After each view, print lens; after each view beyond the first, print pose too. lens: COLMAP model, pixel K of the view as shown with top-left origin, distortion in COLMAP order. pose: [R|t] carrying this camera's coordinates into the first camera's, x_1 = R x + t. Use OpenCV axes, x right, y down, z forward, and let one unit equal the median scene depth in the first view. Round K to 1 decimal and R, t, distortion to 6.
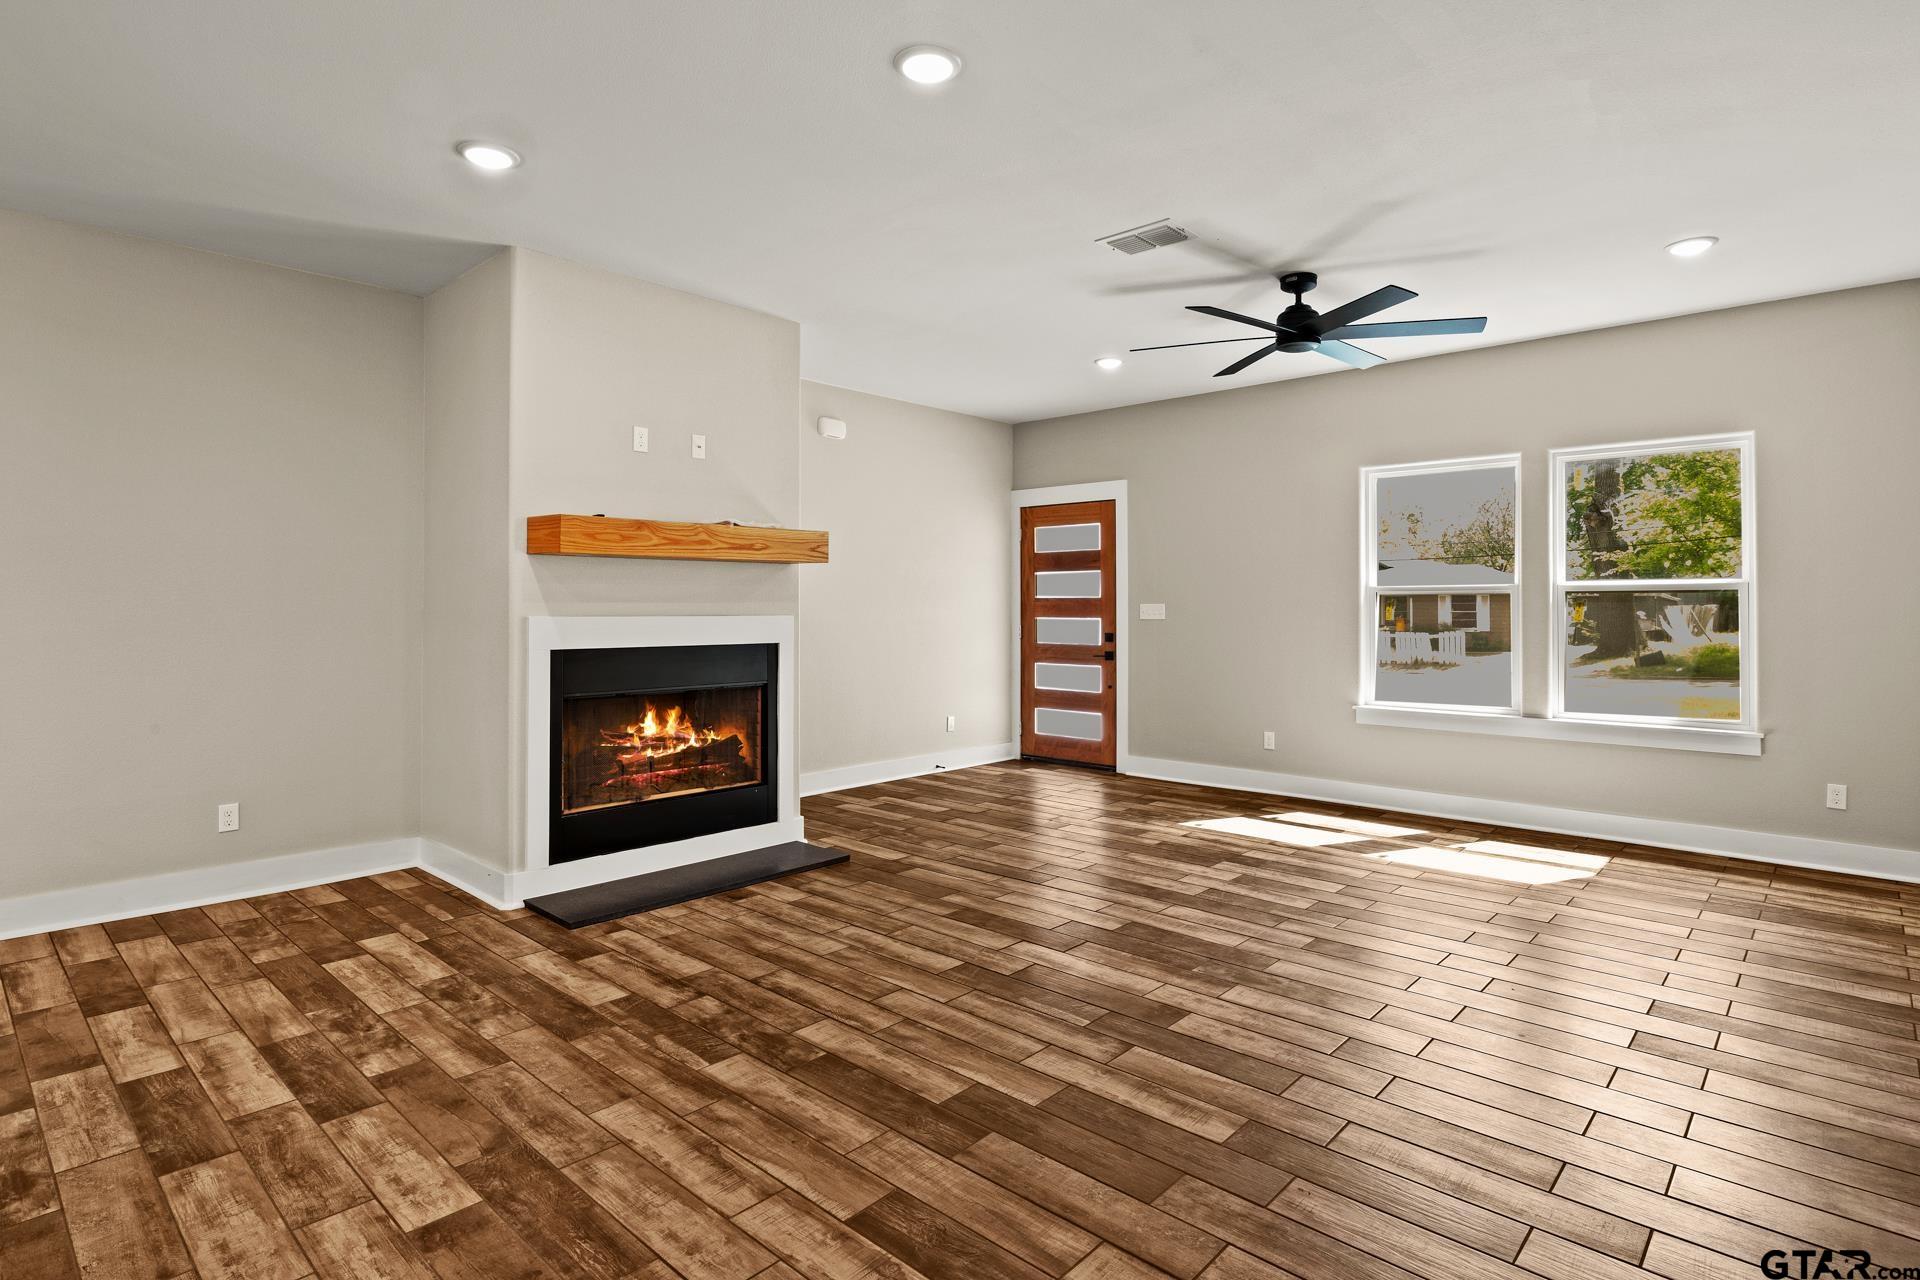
lens RADIAL K [[971.9, 0, 953.4], [0, 971.9, 612.9], [0, 0, 1]] dist [-0.016137, -0.000174]
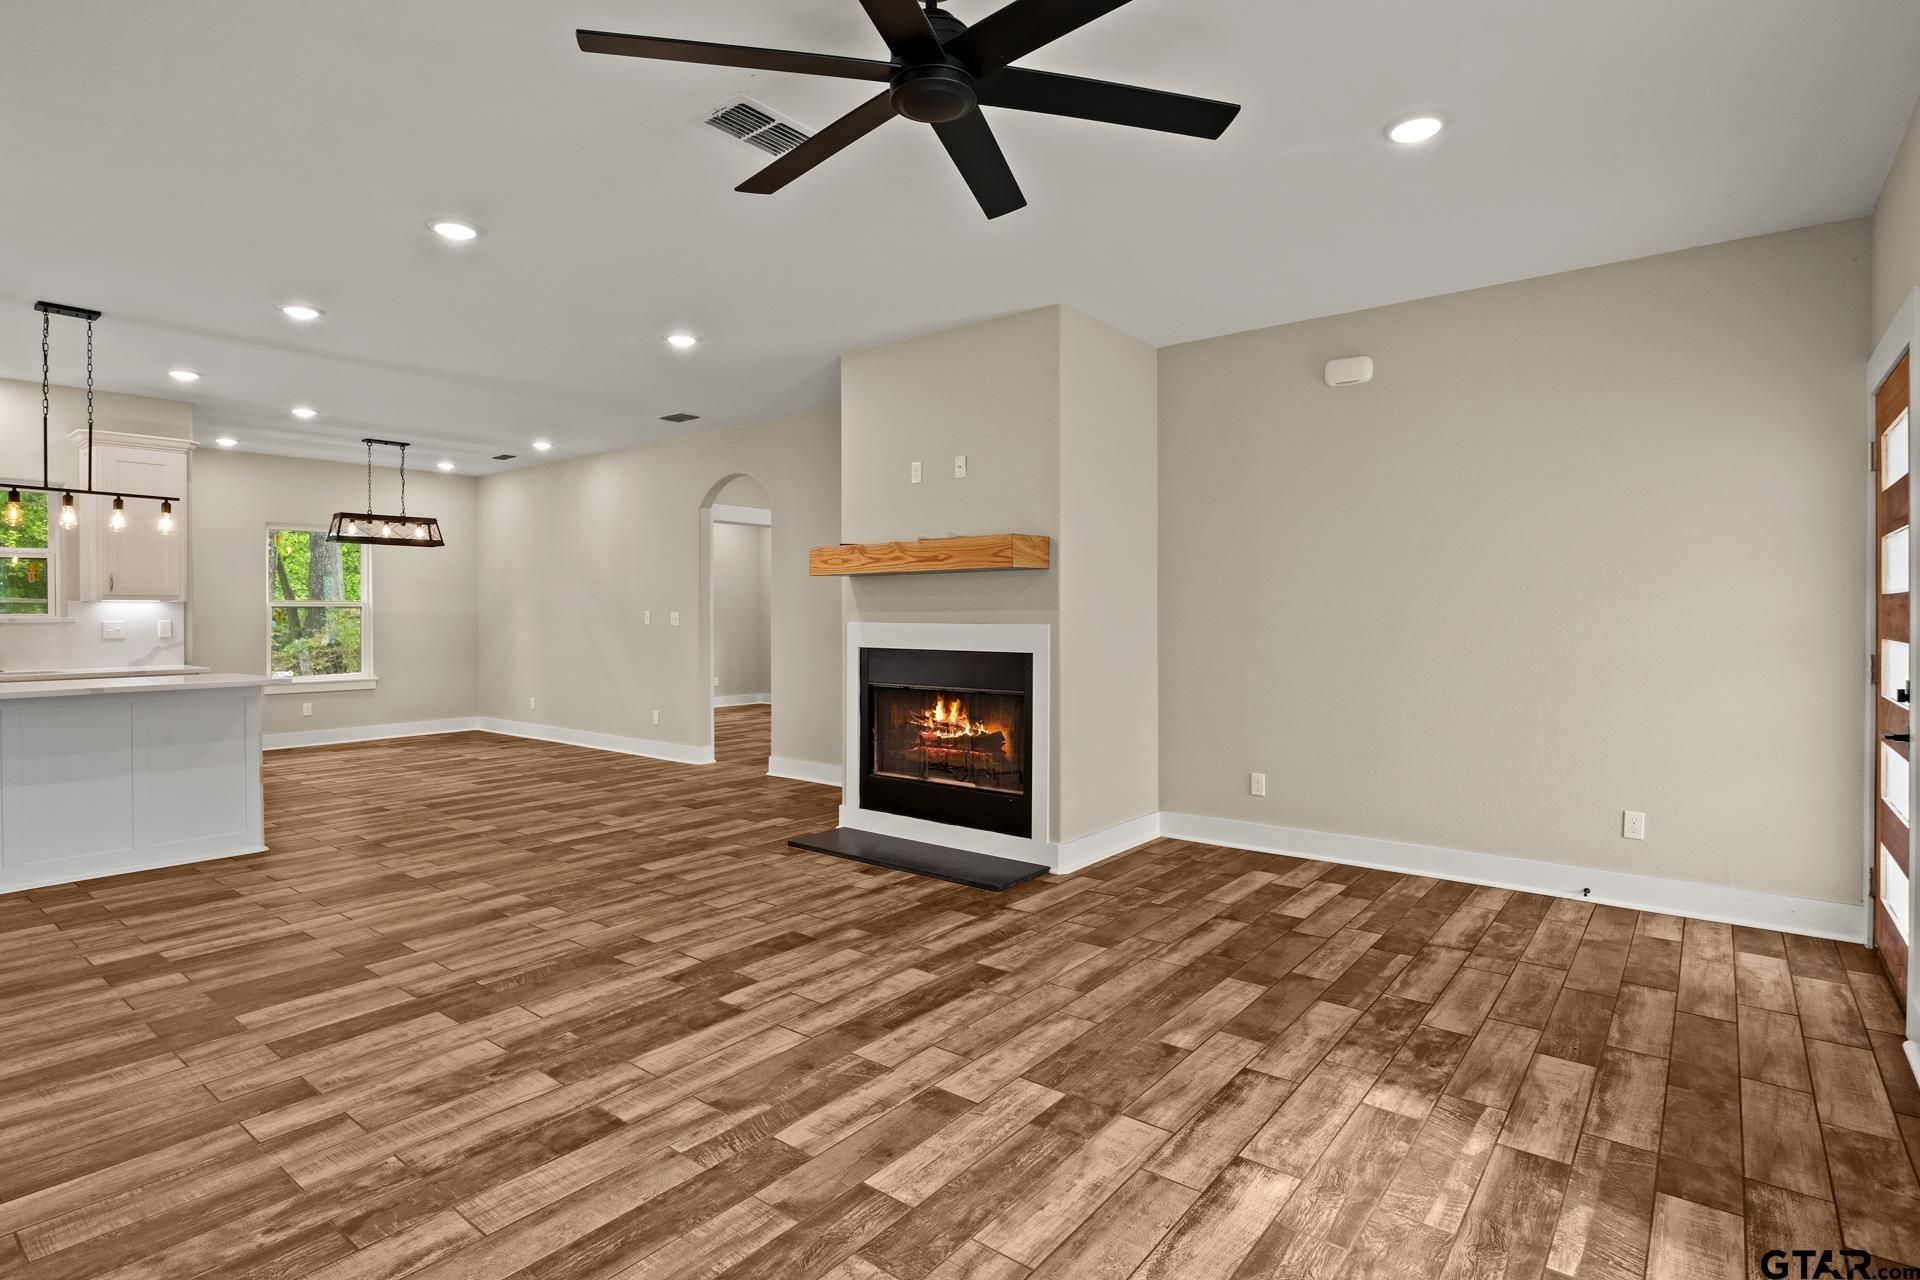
lens RADIAL K [[990.1, 0, 934.5], [0, 990.1, 593.9], [0, 0, 1]] dist [0.000402, 0.000326]
pose [[0.047831, -0.017253, -0.998706, 0.923373], [0.002825, 0.999849, -0.017137, -0.002649], [0.998851, -0.002001, 0.047872, 1.035413]]
